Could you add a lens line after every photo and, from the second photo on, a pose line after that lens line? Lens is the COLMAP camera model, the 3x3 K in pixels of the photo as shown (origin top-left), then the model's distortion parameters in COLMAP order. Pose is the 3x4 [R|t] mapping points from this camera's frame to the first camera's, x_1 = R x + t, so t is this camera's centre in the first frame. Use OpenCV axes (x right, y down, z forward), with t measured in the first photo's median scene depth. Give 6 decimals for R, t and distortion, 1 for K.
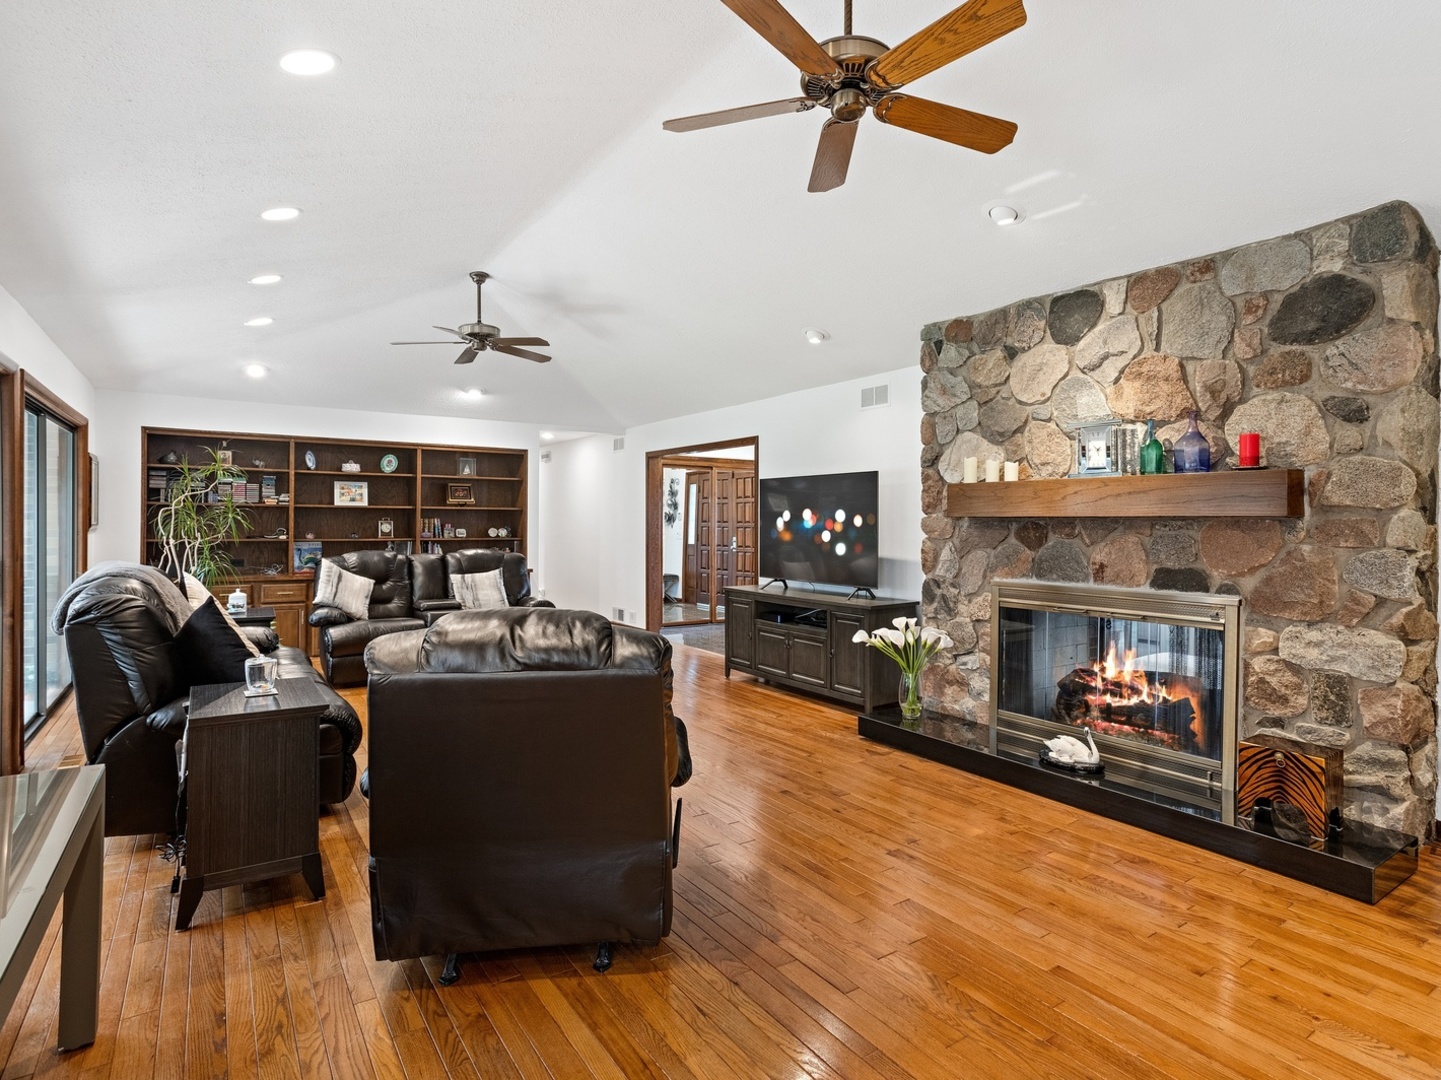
lens RADIAL K [[782.8, 0, 719.8], [0, 782.8, 537.8], [0, 0, 1]] dist [-0.001657, -0.000420]
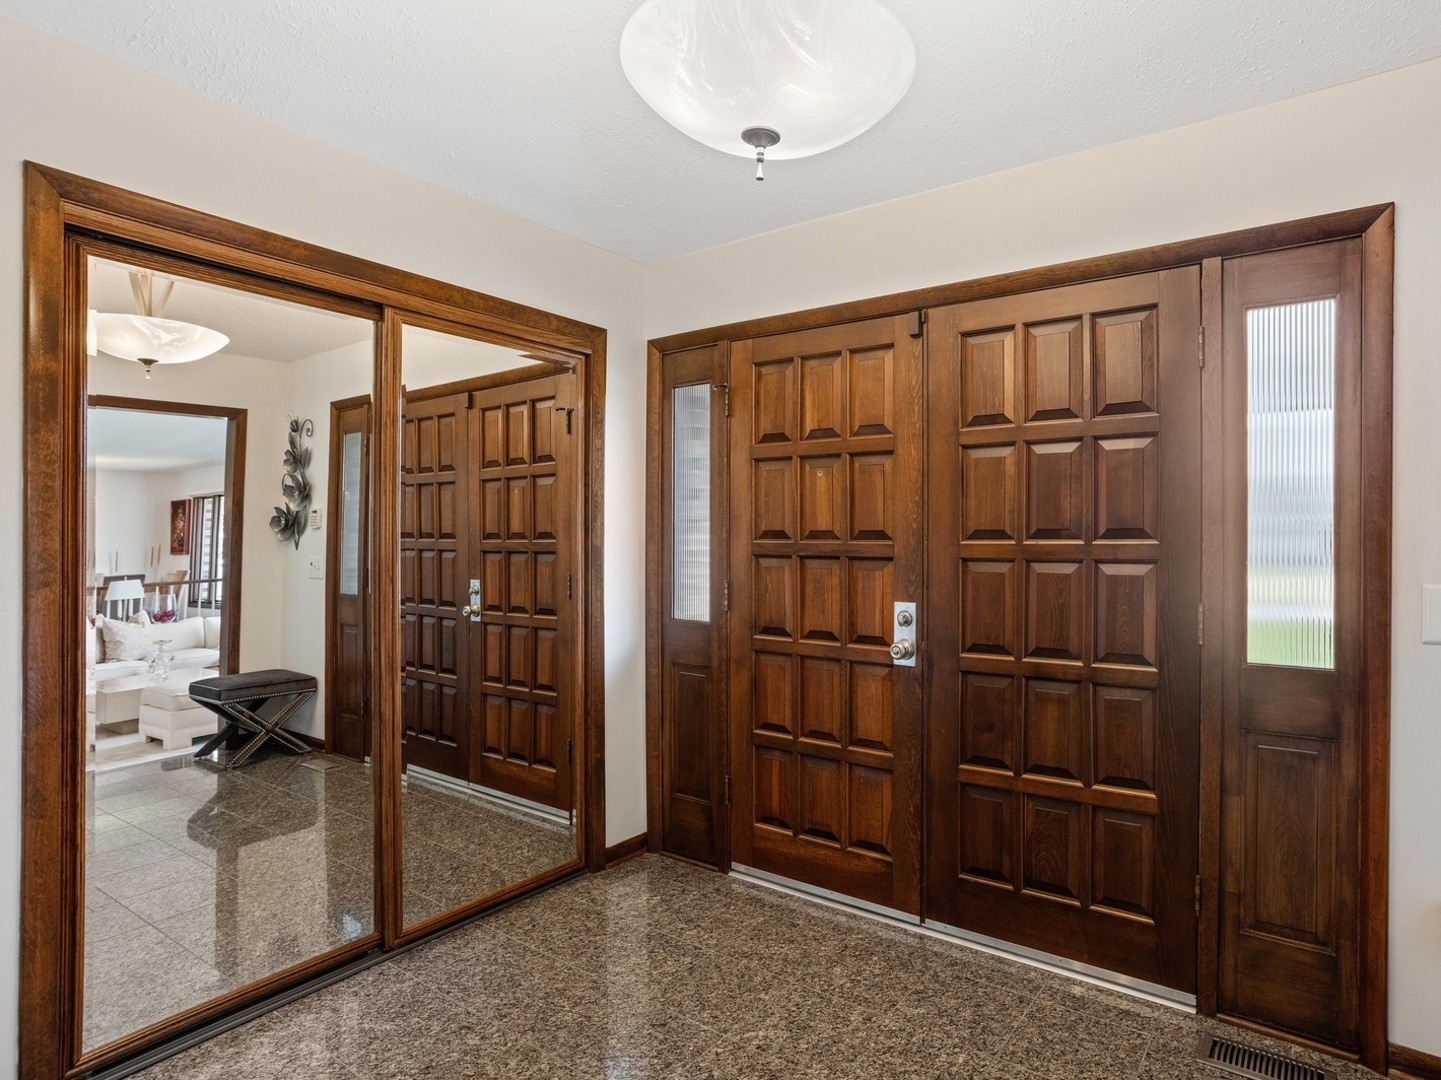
lens RADIAL K [[782.8, 0, 724.3], [0, 782.8, 536.9], [0, 0, 1]] dist [-0.001657, -0.000420]
pose [[0.939448, -0.015779, 0.342327, 0.004111], [0.017374, 0.999848, -0.001595, -0.014943], [-0.342250, 0.007446, 0.939579, 0.579053]]
